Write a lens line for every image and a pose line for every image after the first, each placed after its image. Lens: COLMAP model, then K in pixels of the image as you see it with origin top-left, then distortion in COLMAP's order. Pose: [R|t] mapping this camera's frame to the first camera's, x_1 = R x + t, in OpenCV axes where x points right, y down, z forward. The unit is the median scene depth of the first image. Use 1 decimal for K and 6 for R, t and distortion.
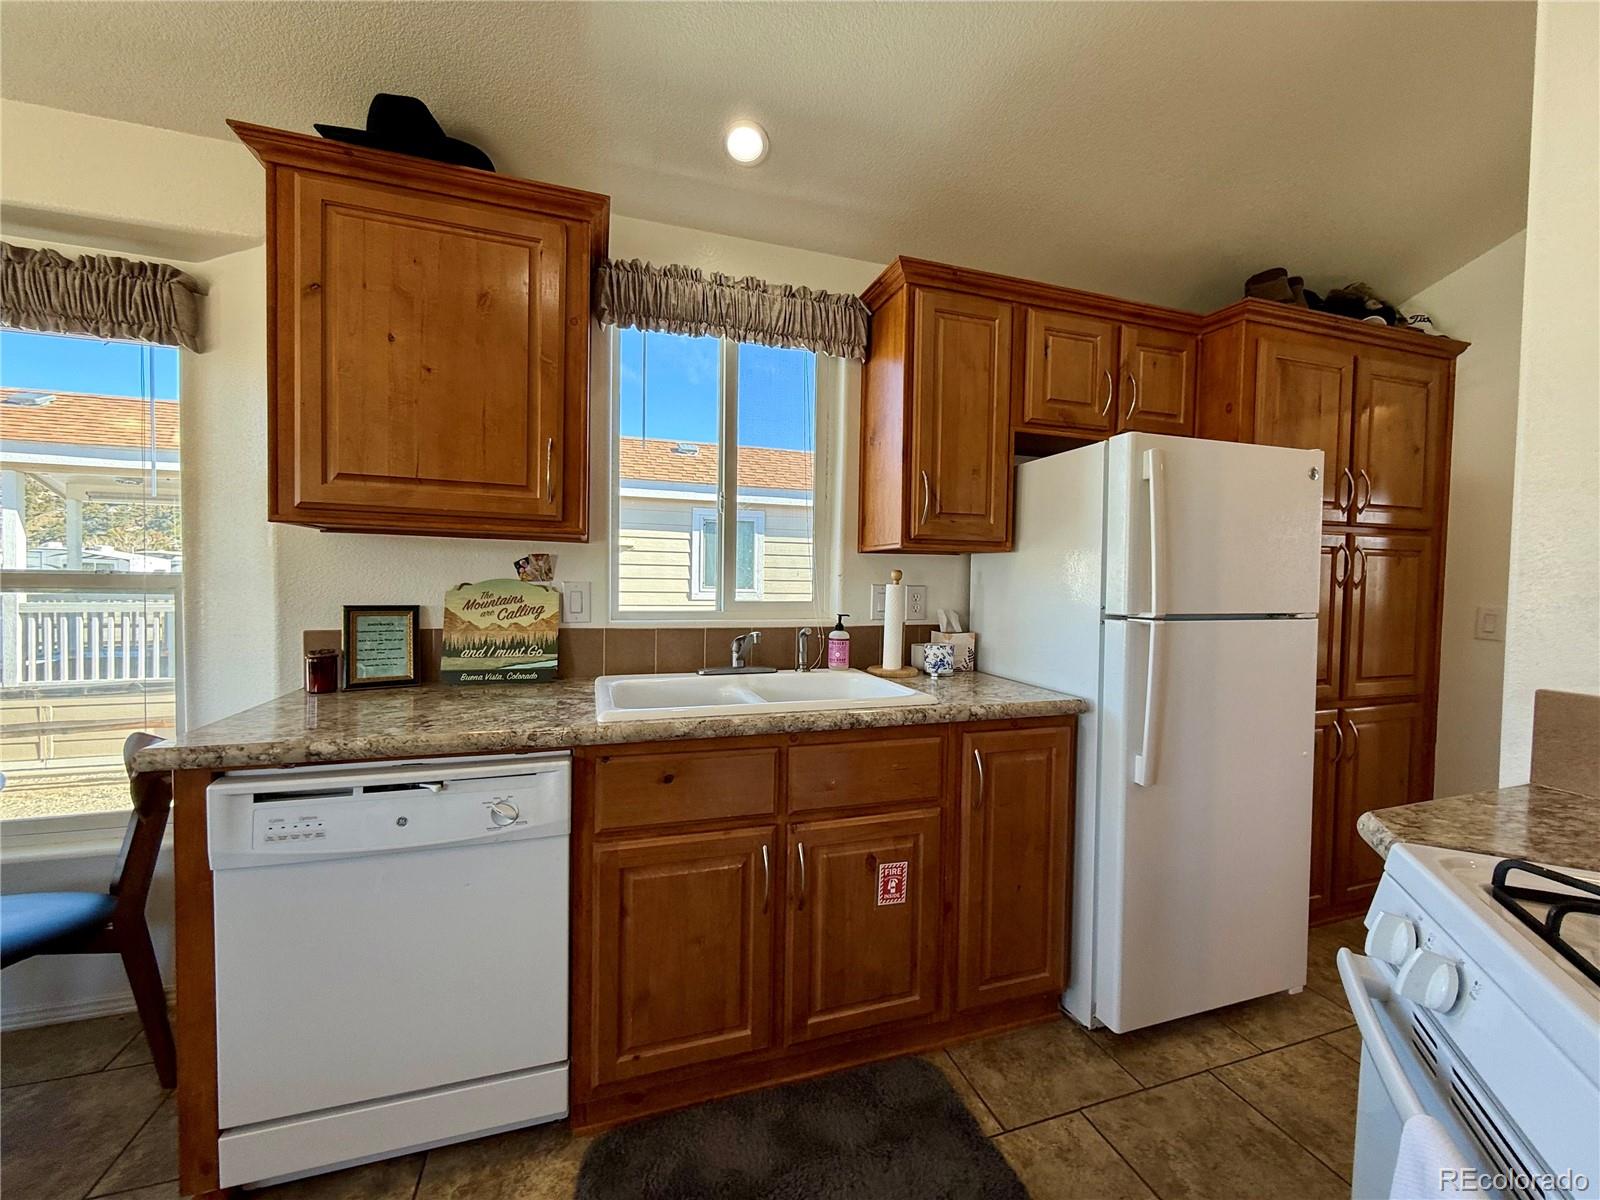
lens RADIAL K [[635.6, 0, 804.5], [0, 635.6, 599.4], [0, 0, 1]] dist [-0.001101, 0.000150]
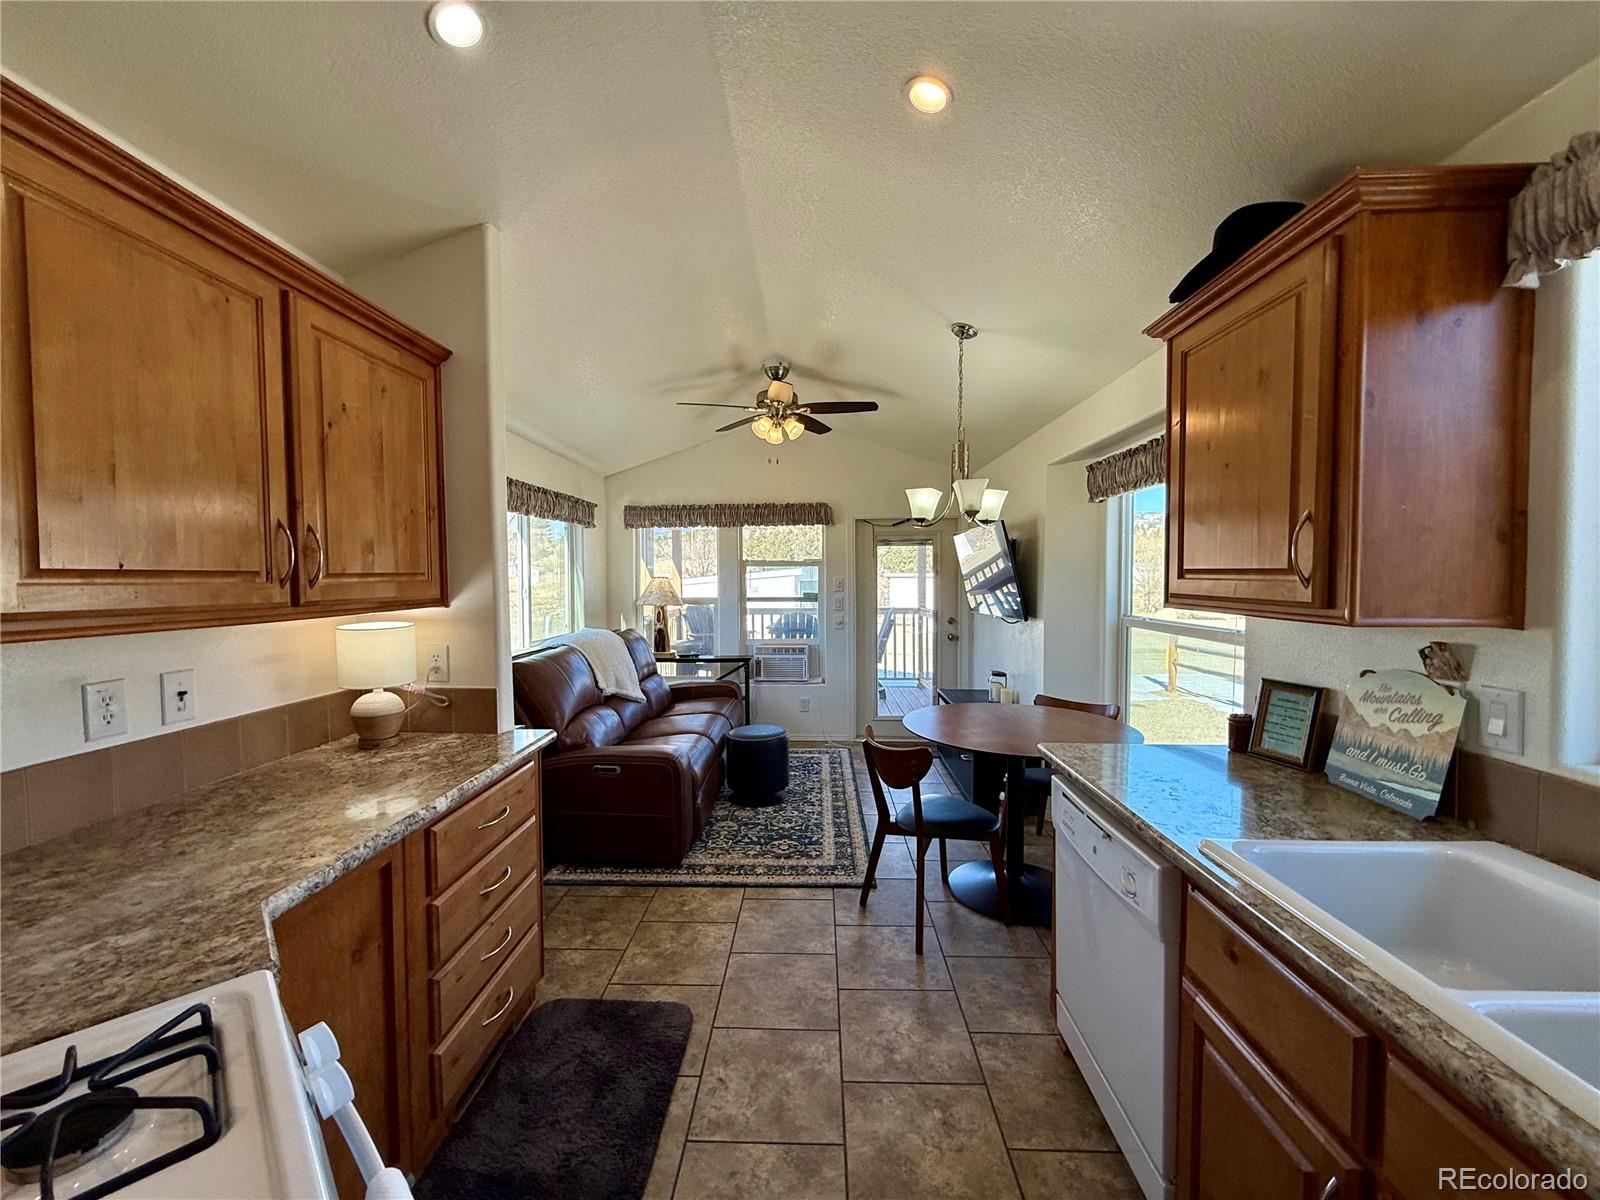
lens RADIAL K [[634.9, 0, 797.0], [0, 634.9, 600.9], [0, 0, 1]] dist [0.000212, -0.000469]
pose [[-0.346146, 0.017483, -0.938018, 0.525084], [-0.034846, 0.998897, 0.031476, -0.118469], [0.937533, 0.043581, -0.345155, 0.574751]]
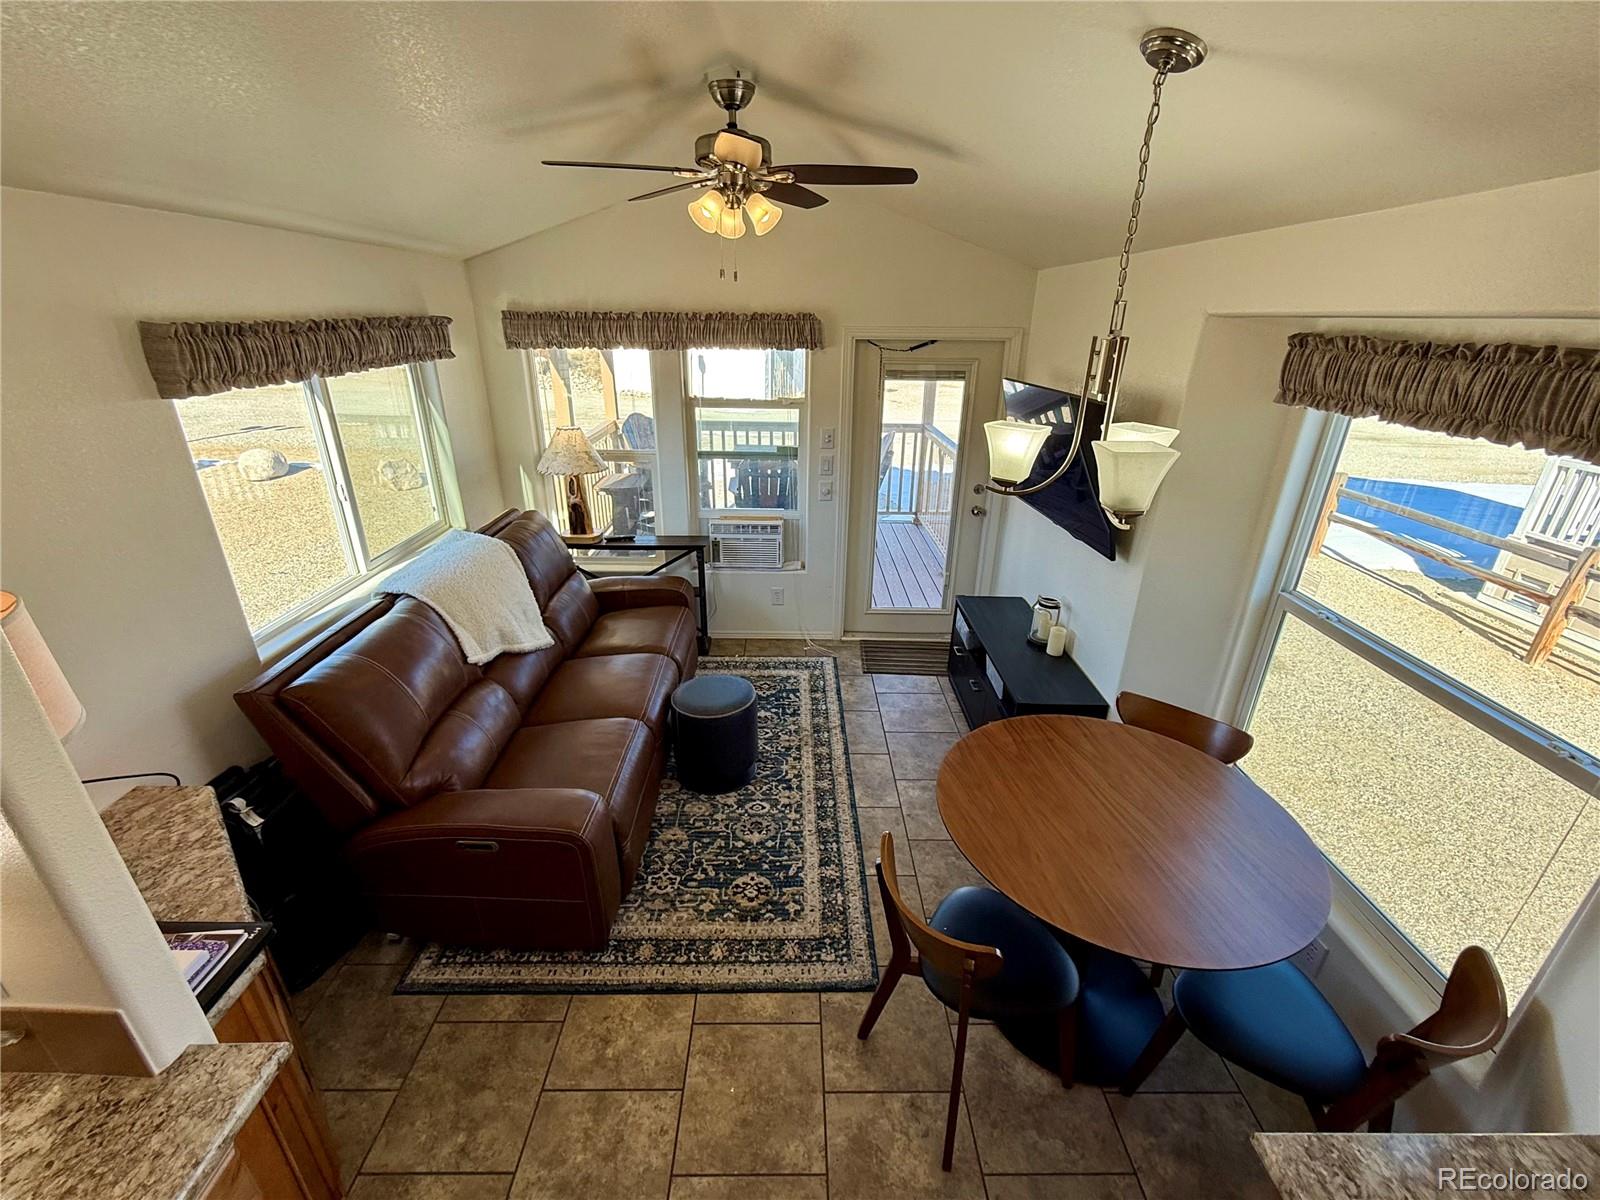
lens RADIAL K [[671.5, 0, 800.0], [0, 671.5, 600.0], [0, 0, 1]] dist [-0.000480, 0.000326]
pose [[-0.302840, 0.350592, -0.886213, -0.167852], [-0.054070, 0.922061, 0.383250, -0.470793], [0.951506, 0.163981, -0.260280, 0.301190]]
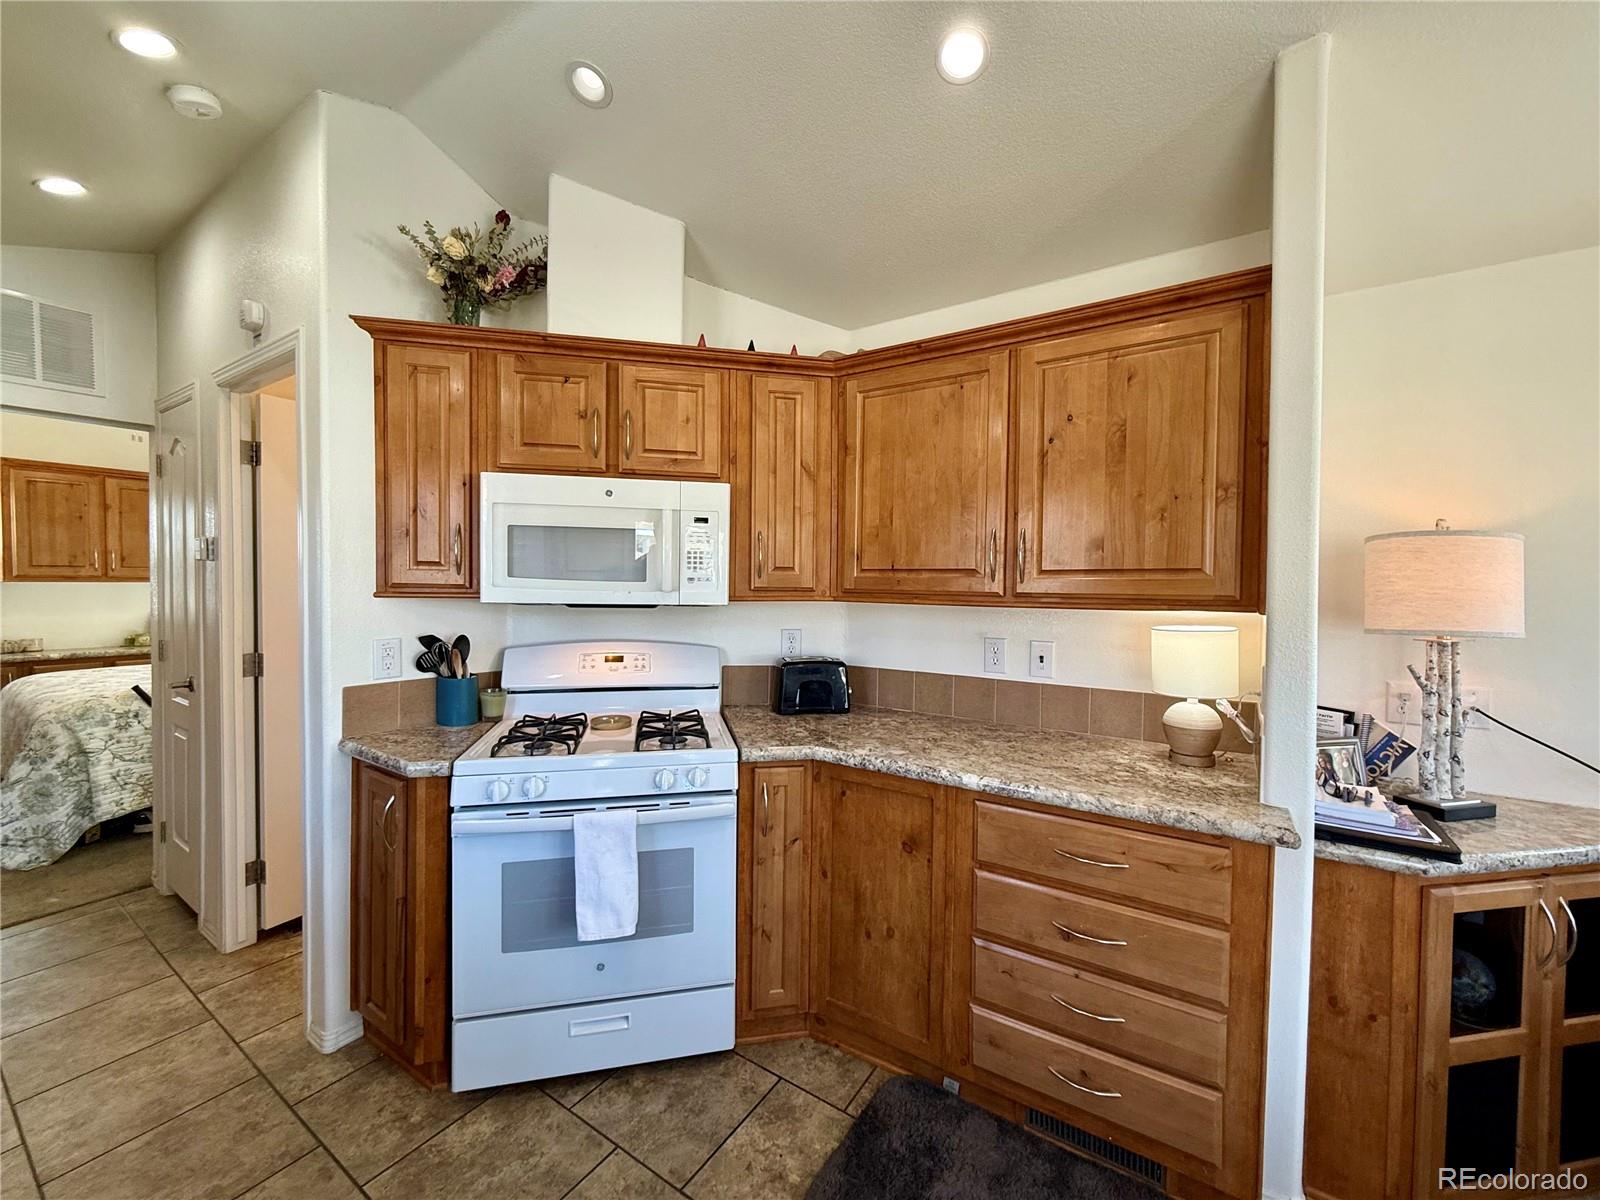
lens RADIAL K [[635.6, 0, 804.5], [0, 635.6, 599.4], [0, 0, 1]] dist [-0.001101, 0.000150]
pose [[-0.621345, -0.049175, 0.781993, -0.631067], [0.004945, 0.997763, 0.066672, -0.128963], [-0.783522, 0.045294, -0.619712, 0.597545]]
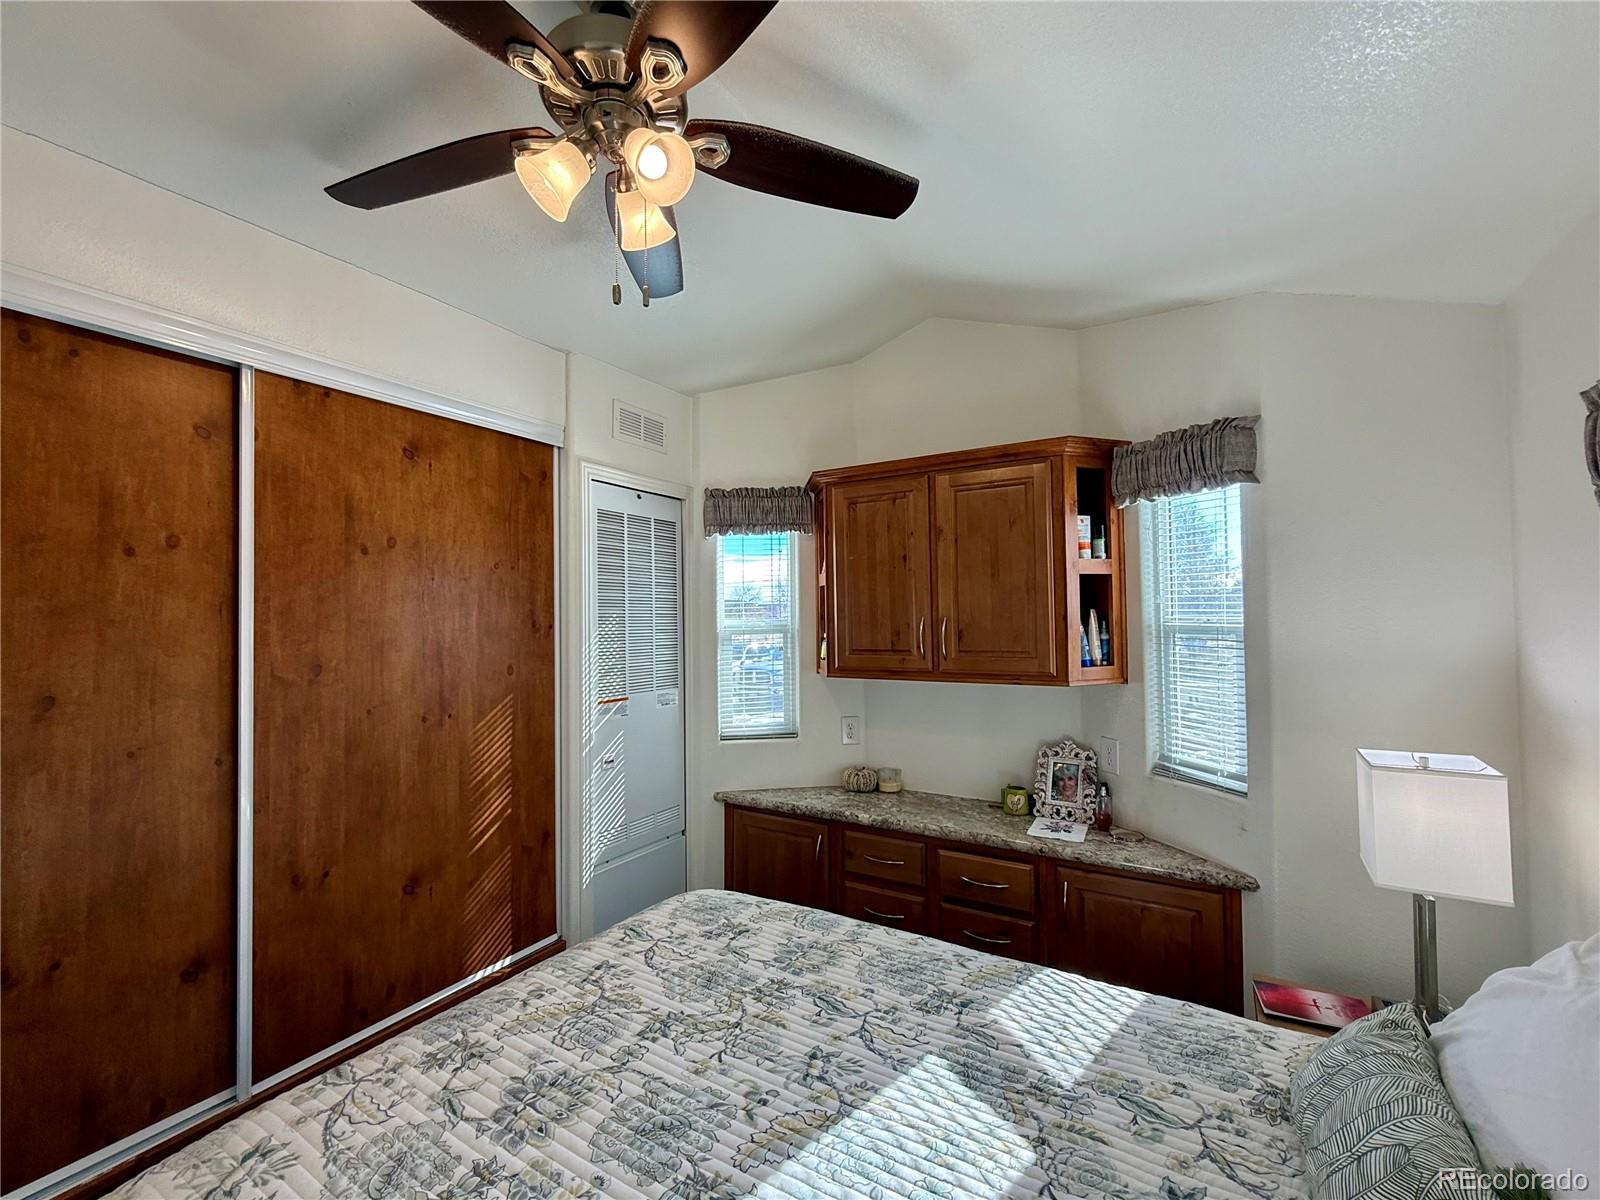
lens RADIAL K [[671.5, 0, 800.0], [0, 671.5, 600.0], [0, 0, 1]] dist [-0.000480, 0.000326]
pose [[0.758412, -0.009791, 0.651702, 2.040378], [0.048597, 0.997953, -0.041560, -0.164967], [-0.649962, 0.063191, 0.757335, 0.356920]]
